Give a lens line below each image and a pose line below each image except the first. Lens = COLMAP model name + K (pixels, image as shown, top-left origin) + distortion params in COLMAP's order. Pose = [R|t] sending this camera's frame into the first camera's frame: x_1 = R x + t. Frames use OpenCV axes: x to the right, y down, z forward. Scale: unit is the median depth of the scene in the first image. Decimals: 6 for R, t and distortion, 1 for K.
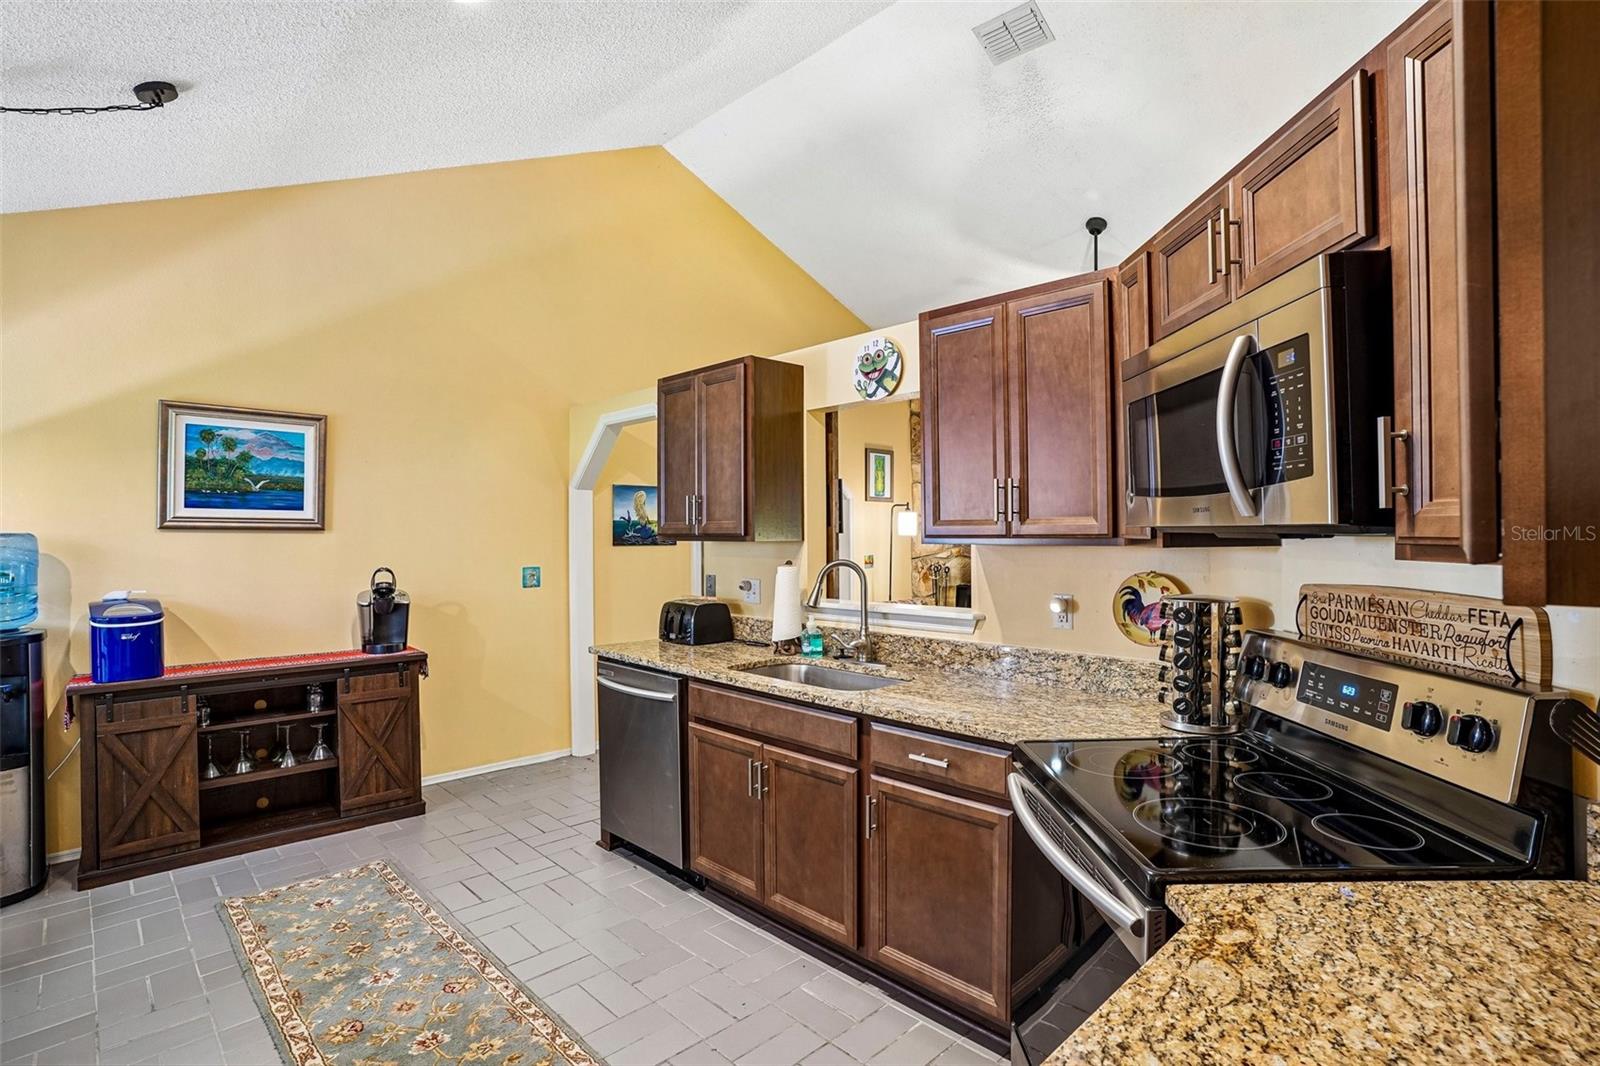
lens RADIAL K [[785.4, 0, 792.8], [0, 785.4, 535.4], [0, 0, 1]] dist [-0.062377, 0.018296]
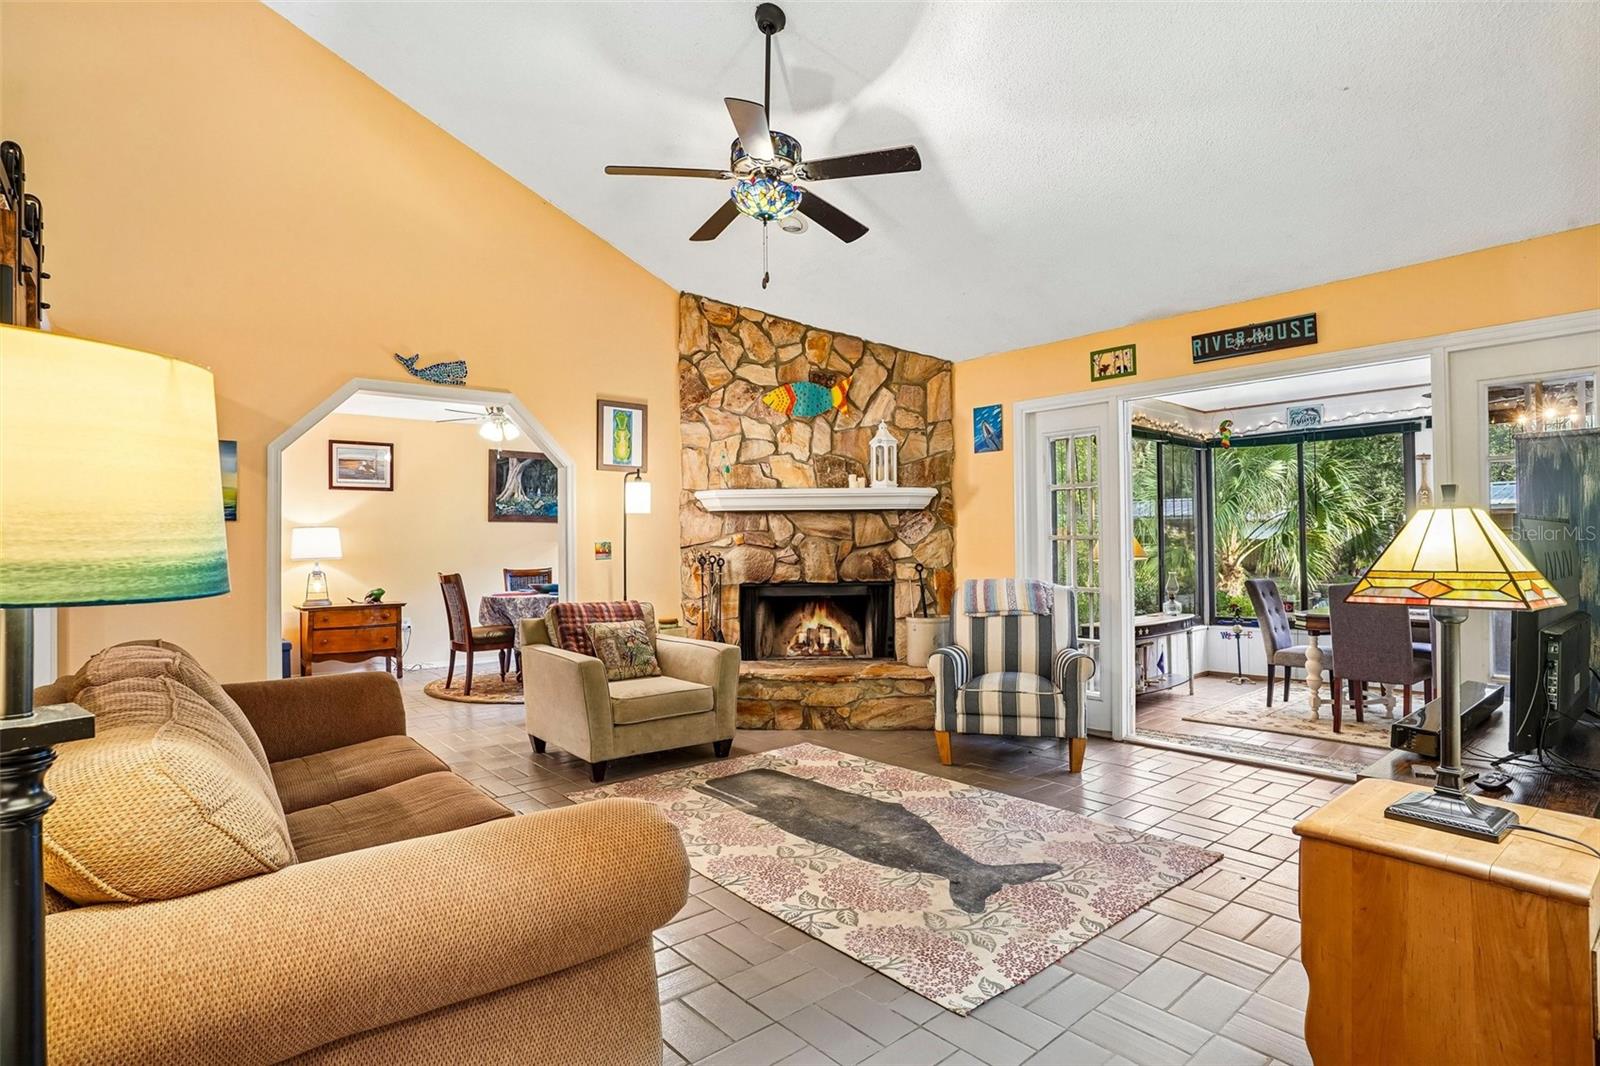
lens RADIAL K [[803.9, 0, 795.9], [0, 803.9, 543.4], [0, 0, 1]] dist [-0.058358, 0.002953]
pose [[0.998611, -0.005559, -0.052402, 0.703580], [0.005436, 0.999982, -0.002489, 0.063979], [0.052415, 0.002201, 0.998623, 0.538192]]
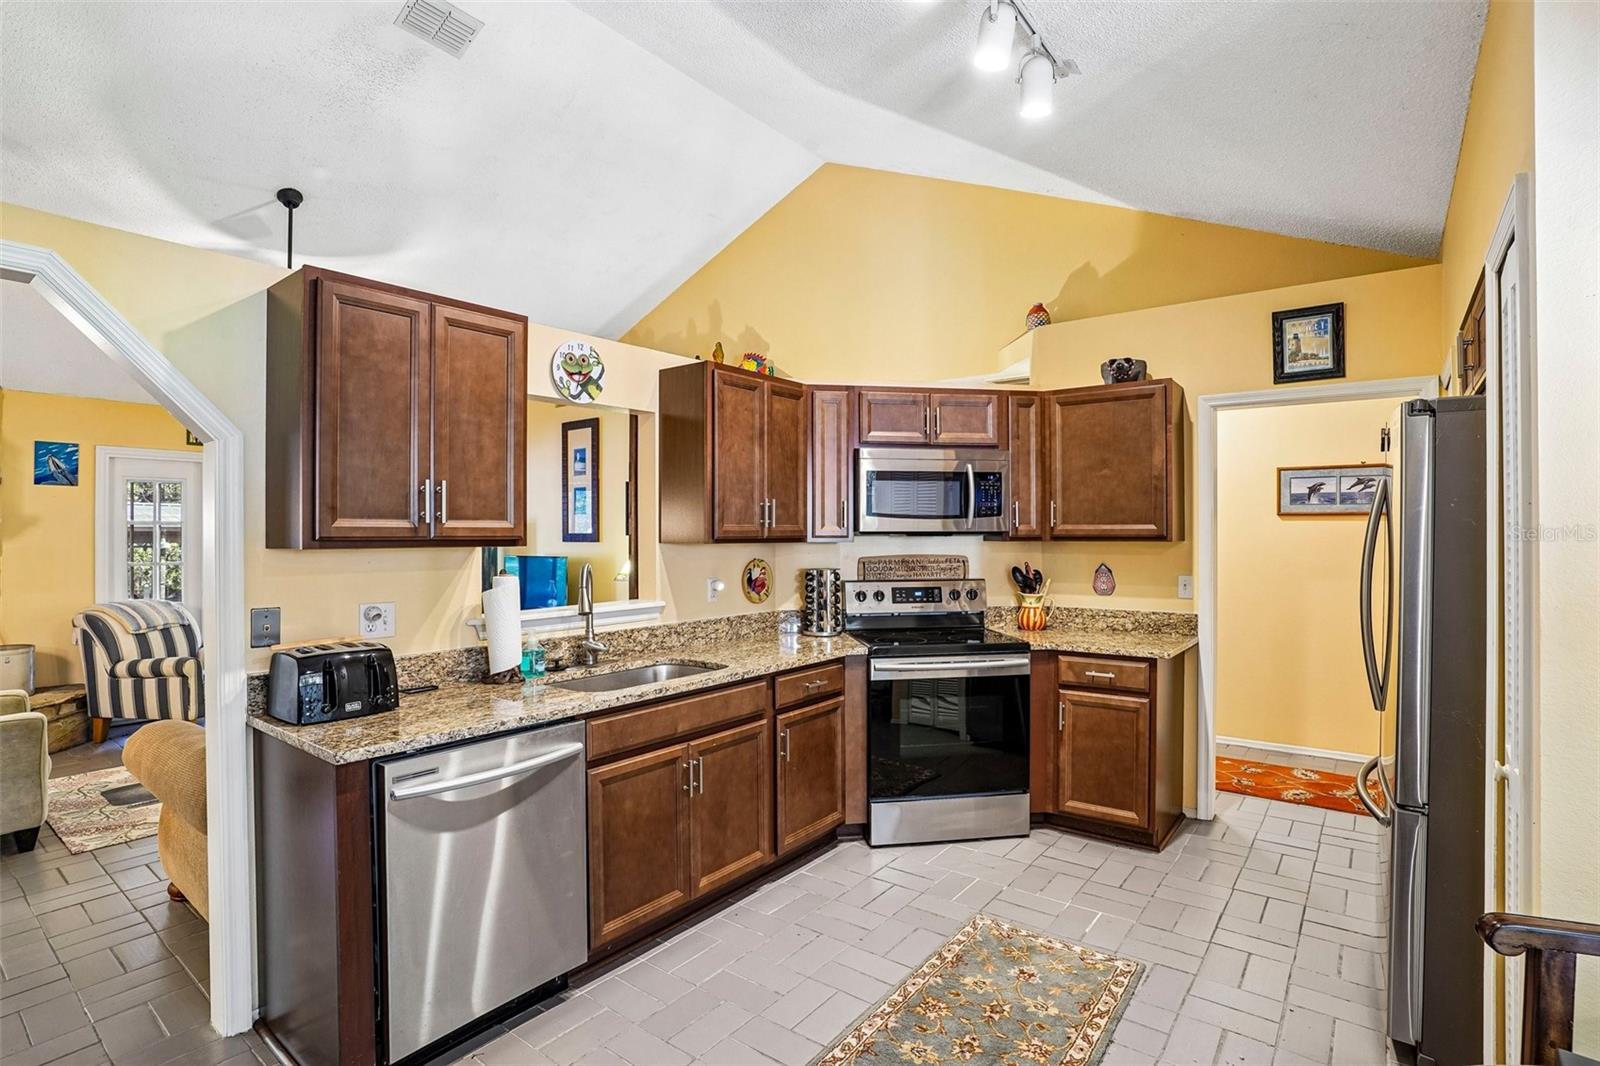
lens RADIAL K [[785.4, 0, 802.9], [0, 785.4, 533.3], [0, 0, 1]] dist [-0.062377, 0.018296]
pose [[-0.159286, 0.007564, 0.987203, -0.902093], [0.008793, 0.999942, -0.006243, 0.002444], [-0.987193, 0.007686, -0.159344, 0.858735]]
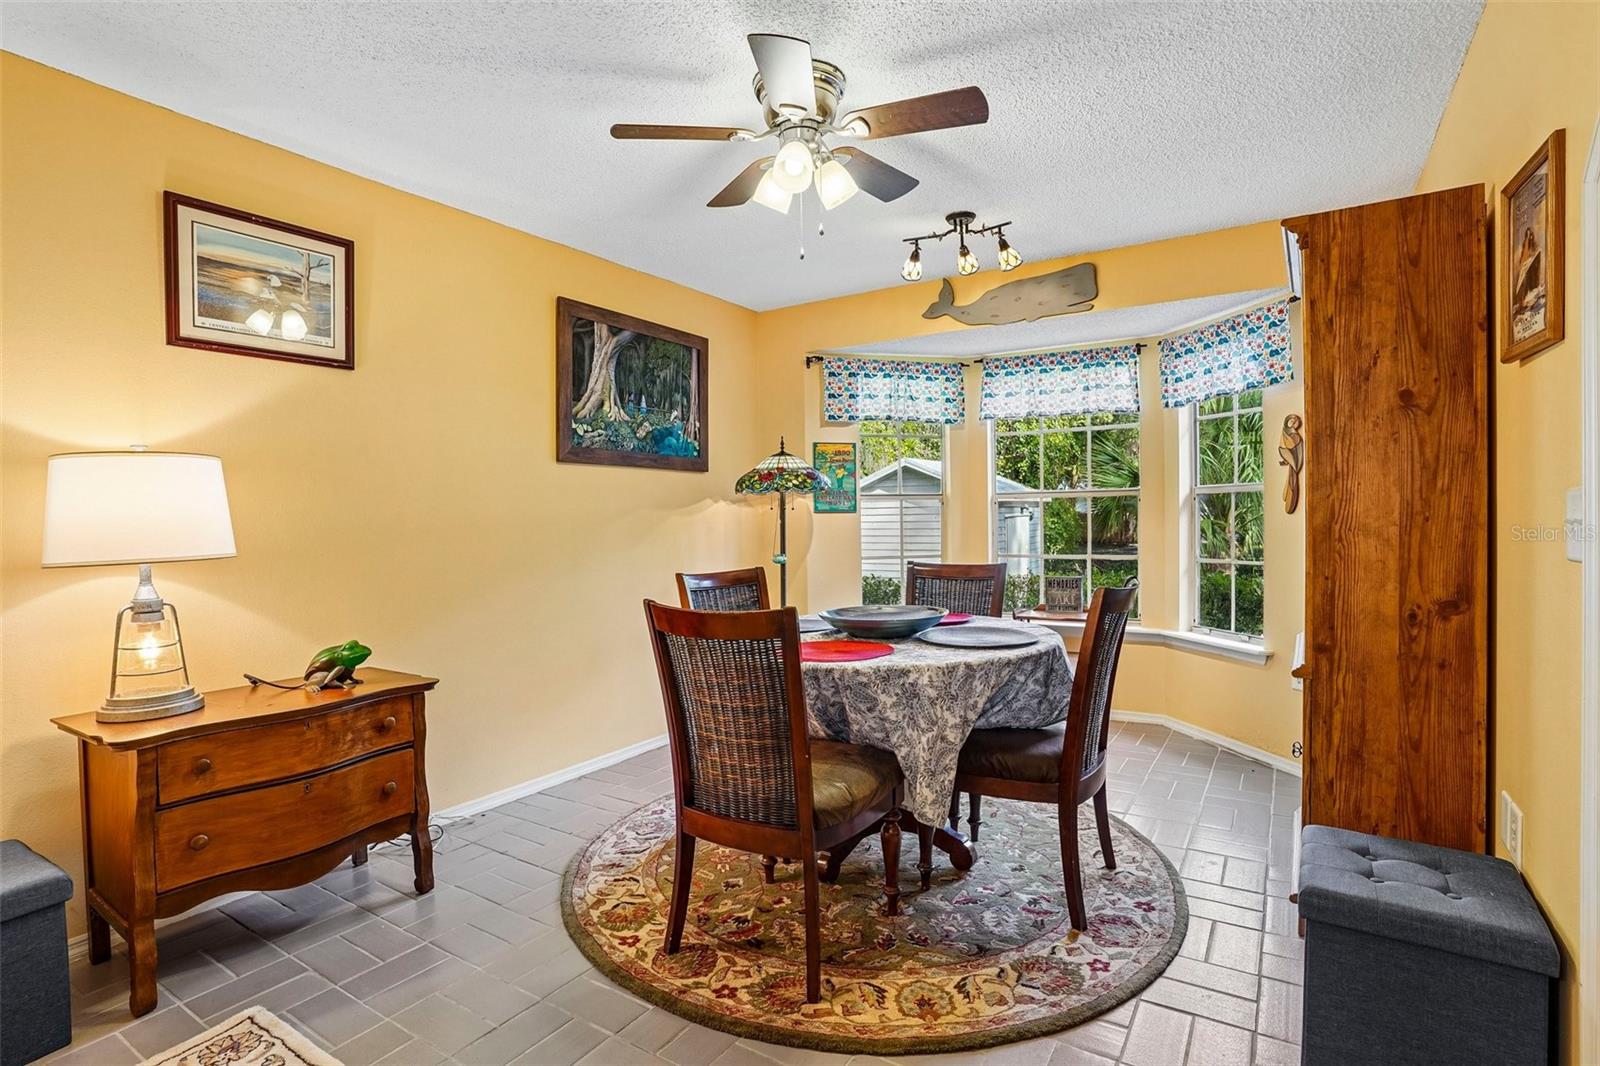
lens RADIAL K [[803.9, 0, 810.6], [0, 803.9, 531.0], [0, 0, 1]] dist [-0.058358, 0.002953]
pose [[0.966575, -0.013007, 0.256052, 0.056417], [0.009649, 0.999850, 0.014368, 0.064861], [-0.256201, -0.011417, 0.966556, 1.351124]]
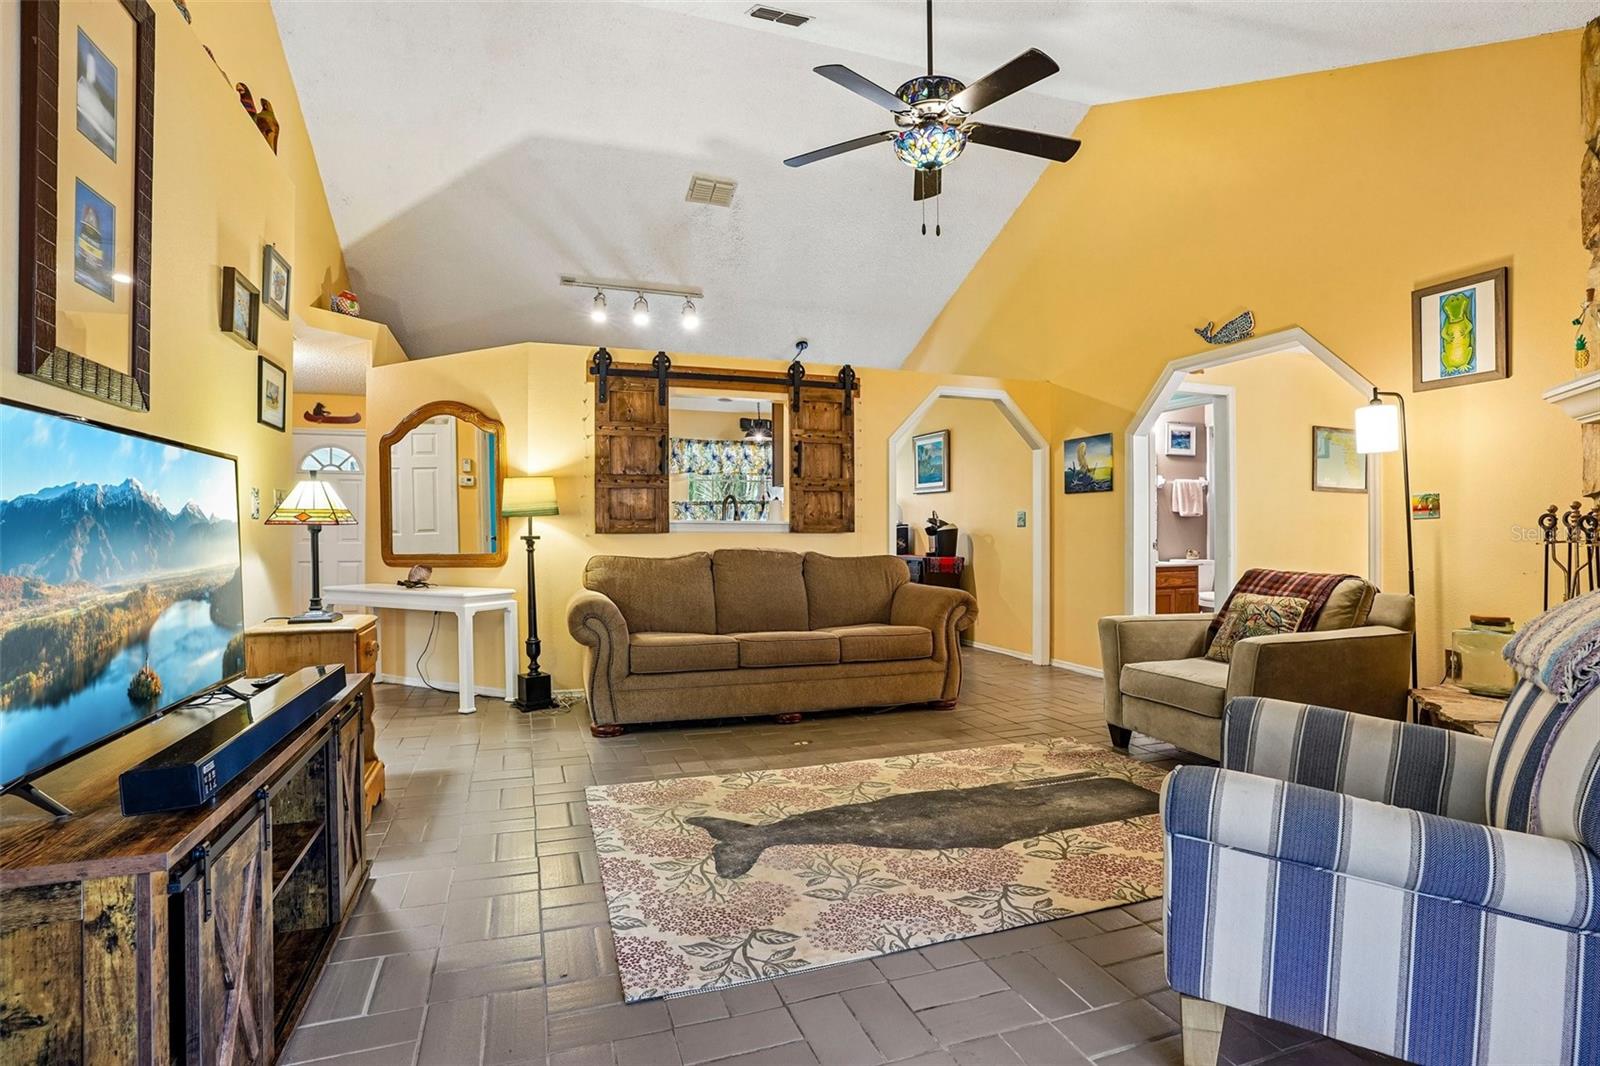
lens RADIAL K [[785.4, 0, 800.7], [0, 785.4, 534.3], [0, 0, 1]] dist [-0.062377, 0.018296]
pose [[-0.401360, 0.007746, -0.915887, 1.588989], [0.002350, 0.999970, 0.007428, 0.103287], [0.915917, 0.000828, -0.401367, 1.804805]]
